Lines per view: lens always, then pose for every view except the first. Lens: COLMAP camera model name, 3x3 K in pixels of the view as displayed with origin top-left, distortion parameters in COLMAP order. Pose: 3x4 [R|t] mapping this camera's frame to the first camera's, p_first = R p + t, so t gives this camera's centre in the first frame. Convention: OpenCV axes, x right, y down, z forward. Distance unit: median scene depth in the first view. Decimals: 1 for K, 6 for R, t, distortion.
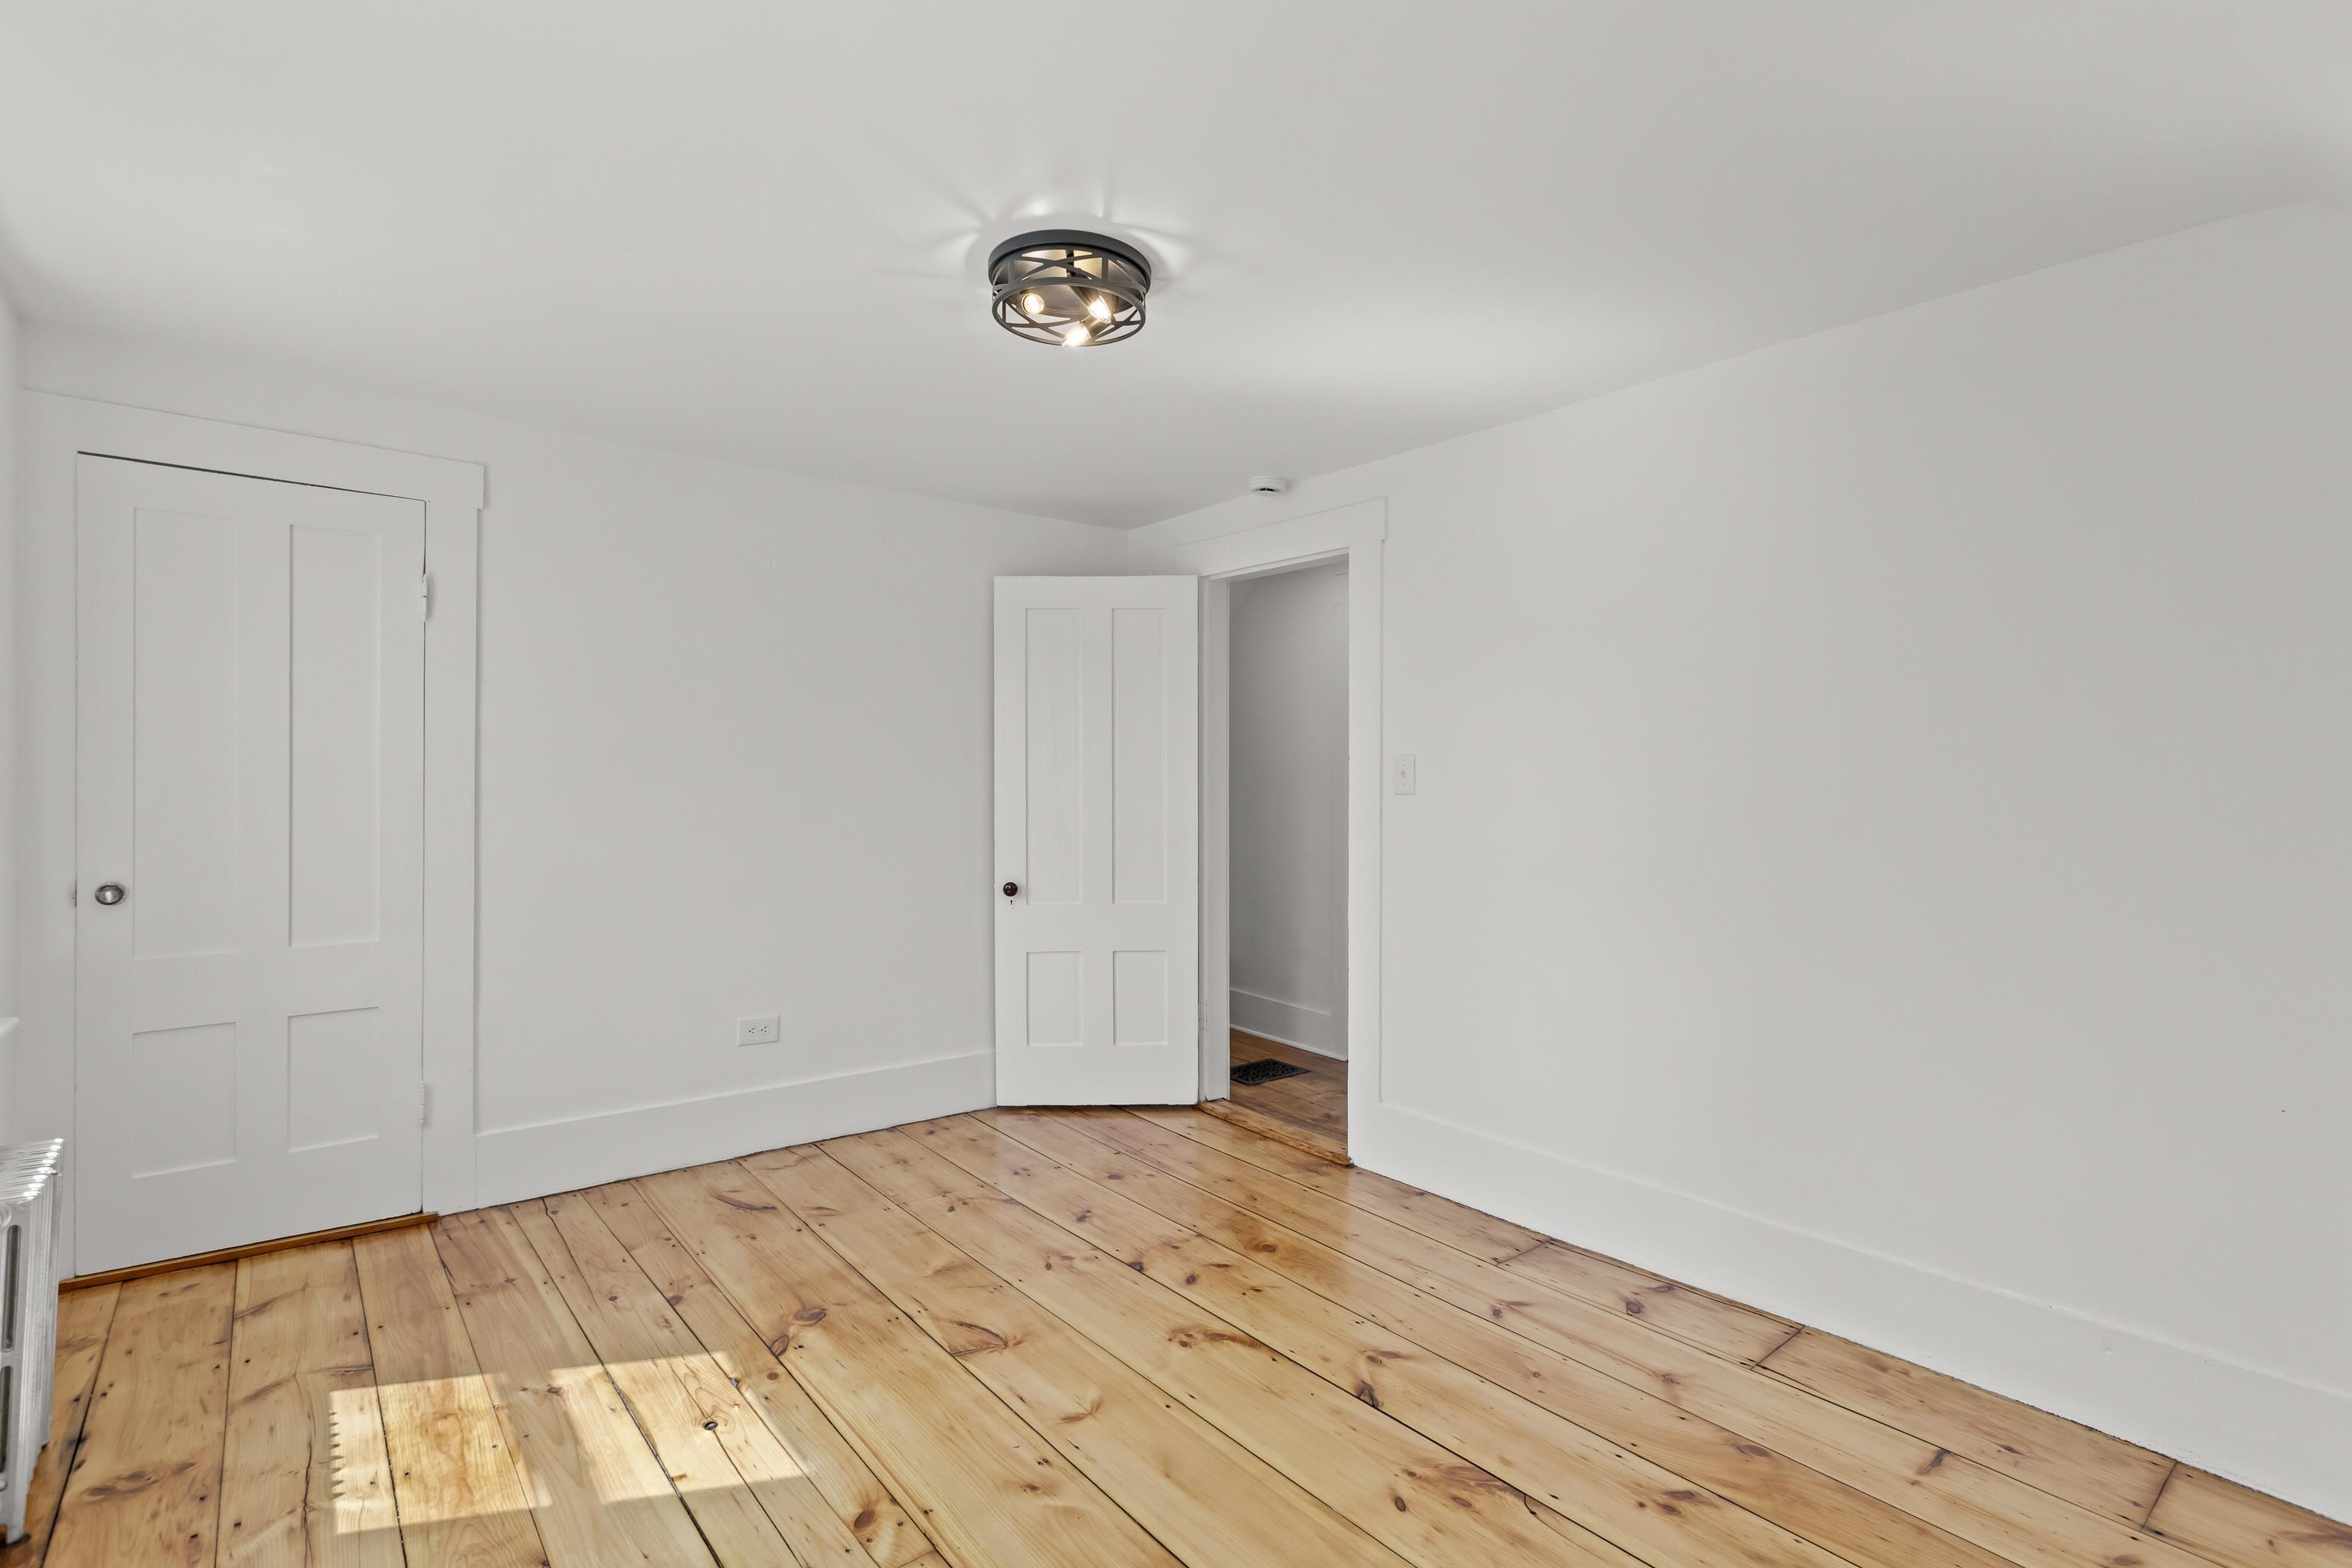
lens RADIAL K [[1113.0, 0, 1180.8], [0, 1113.0, 767.0], [0, 0, 1]] dist [0.007533, -0.002133]
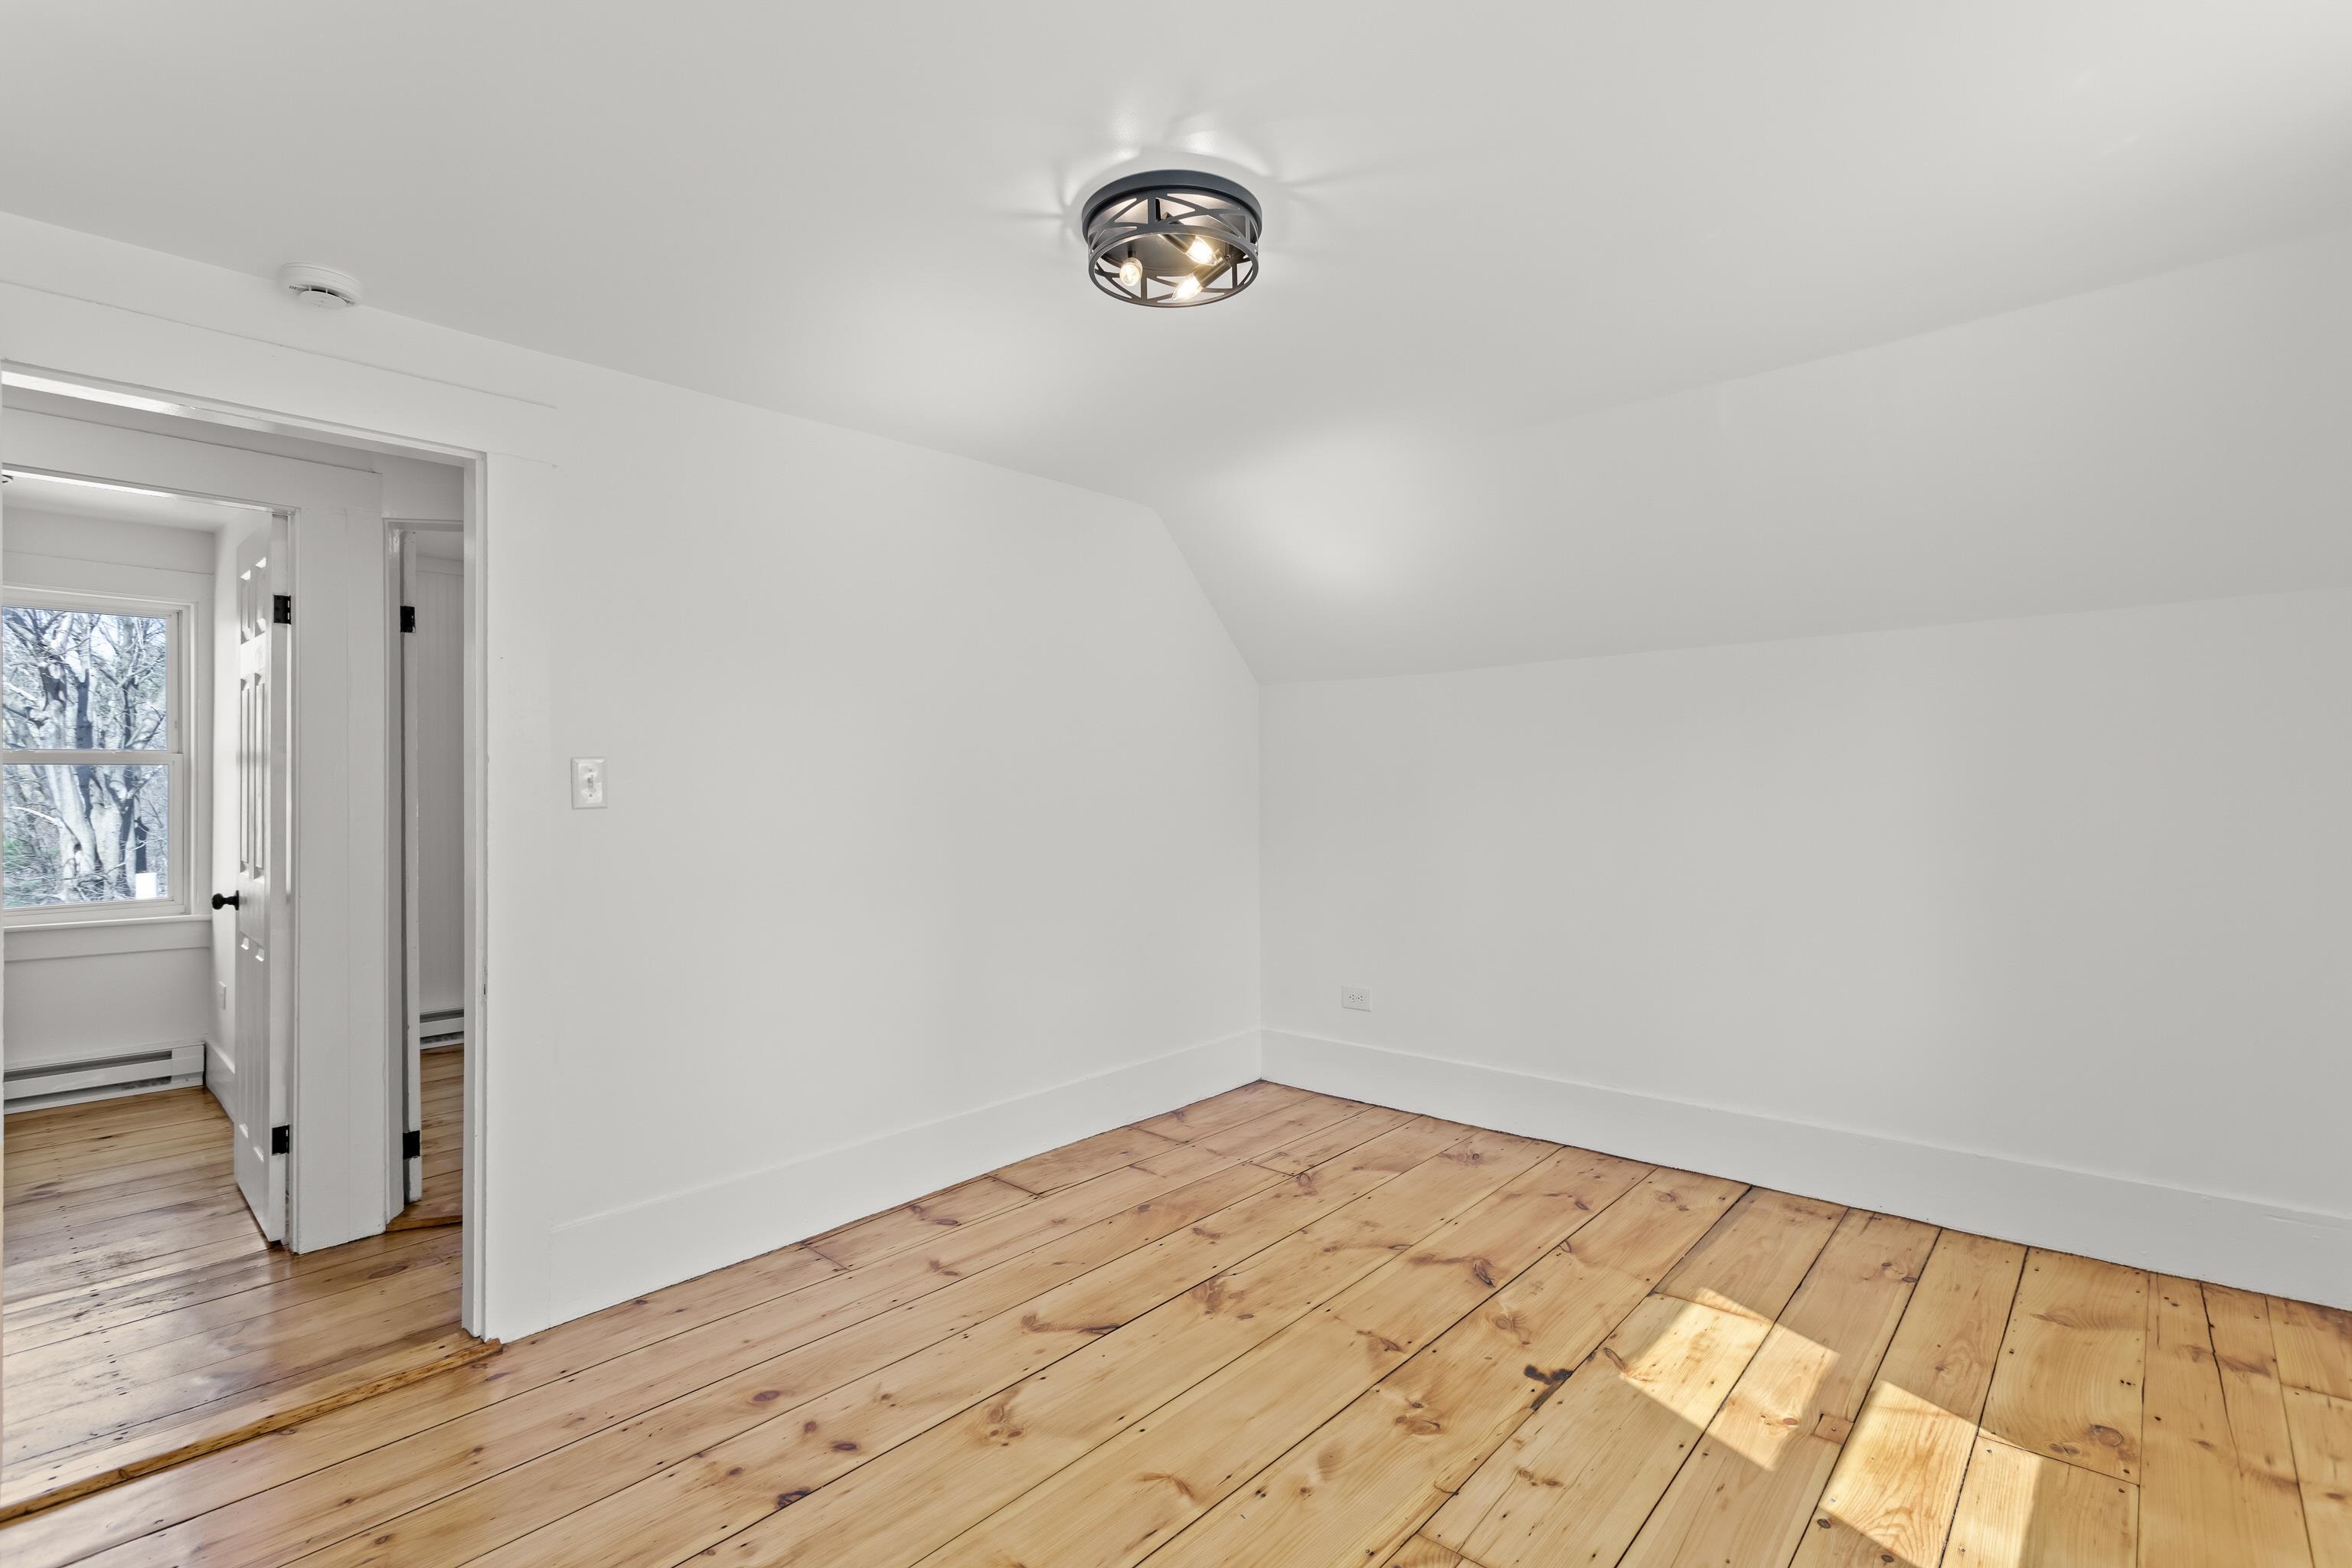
lens RADIAL K [[1113.0, 0, 1184.1], [0, 1113.0, 771.8], [0, 0, 1]] dist [0.007533, -0.002133]
pose [[-0.162998, 0.003024, 0.986622, -0.770286], [0.001184, 0.999995, -0.002869, 0.002391], [-0.986626, 0.000701, -0.163001, 0.885099]]
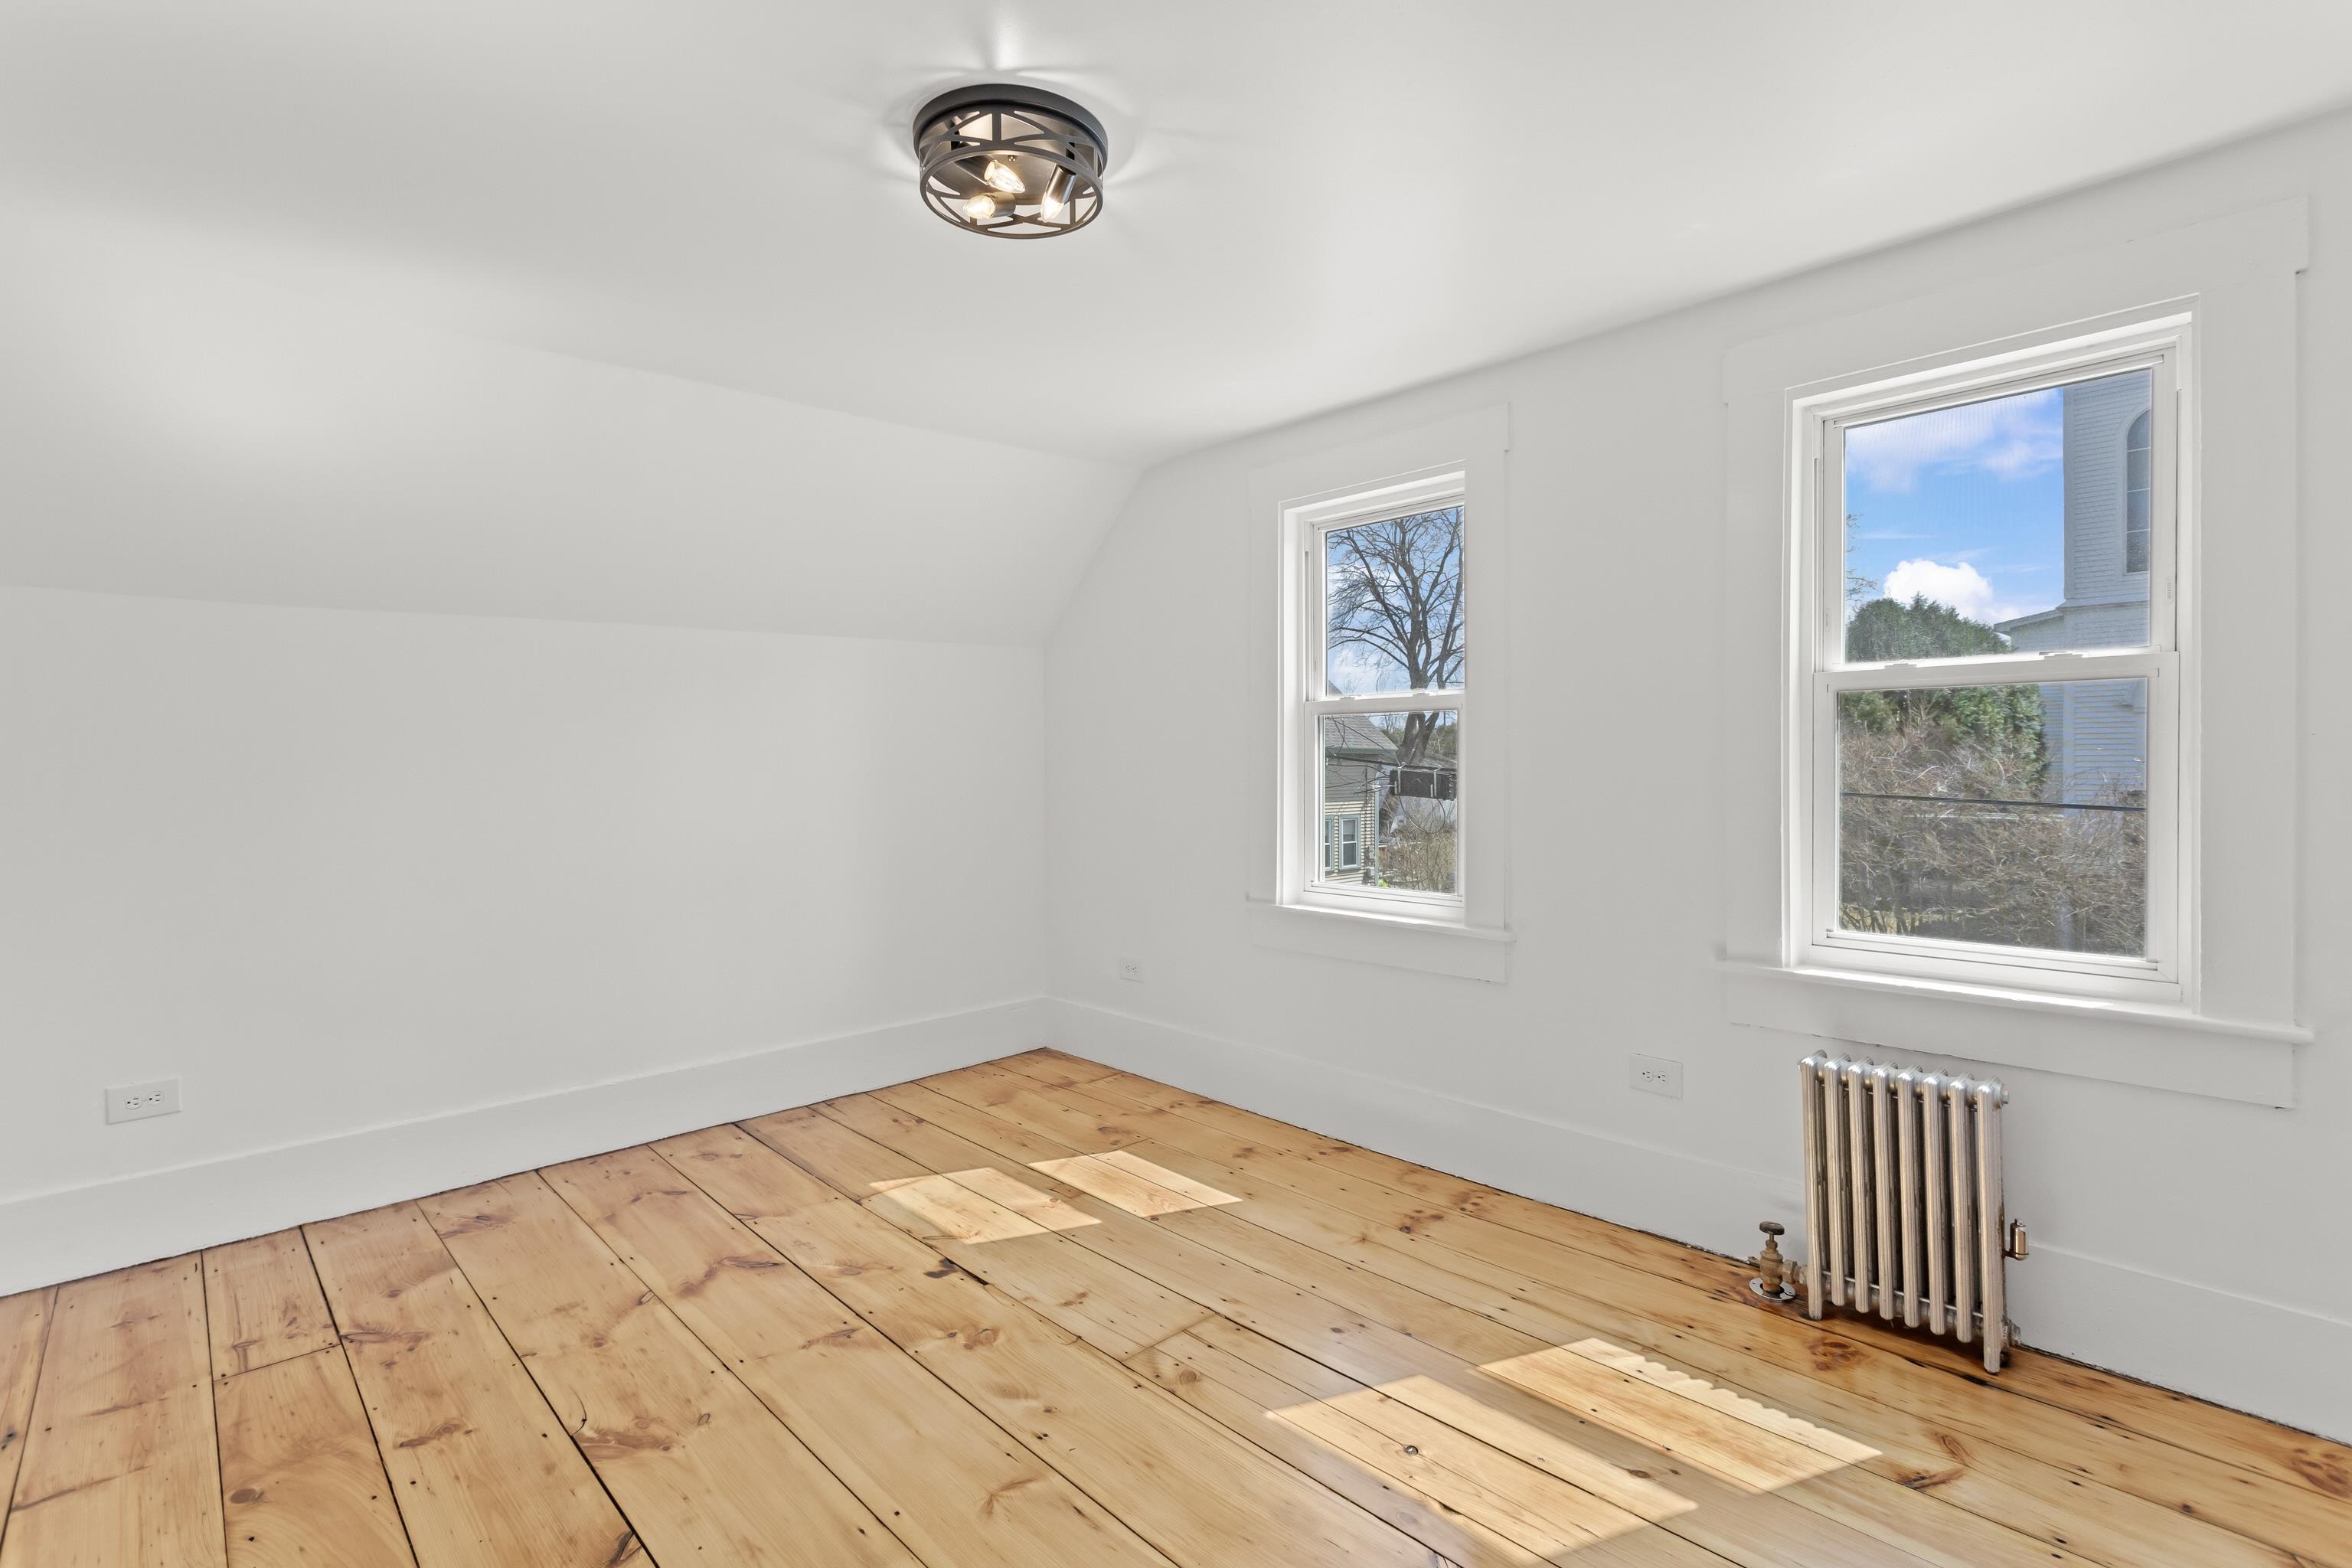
lens RADIAL K [[1113.0, 0, 1187.4], [0, 1113.0, 767.5], [0, 0, 1]] dist [0.007533, -0.002133]
pose [[-0.996628, 0.004414, -0.081929, -0.125253], [0.004188, 0.999987, 0.002932, 0.020350], [0.081941, 0.002579, -0.996634, 1.444177]]
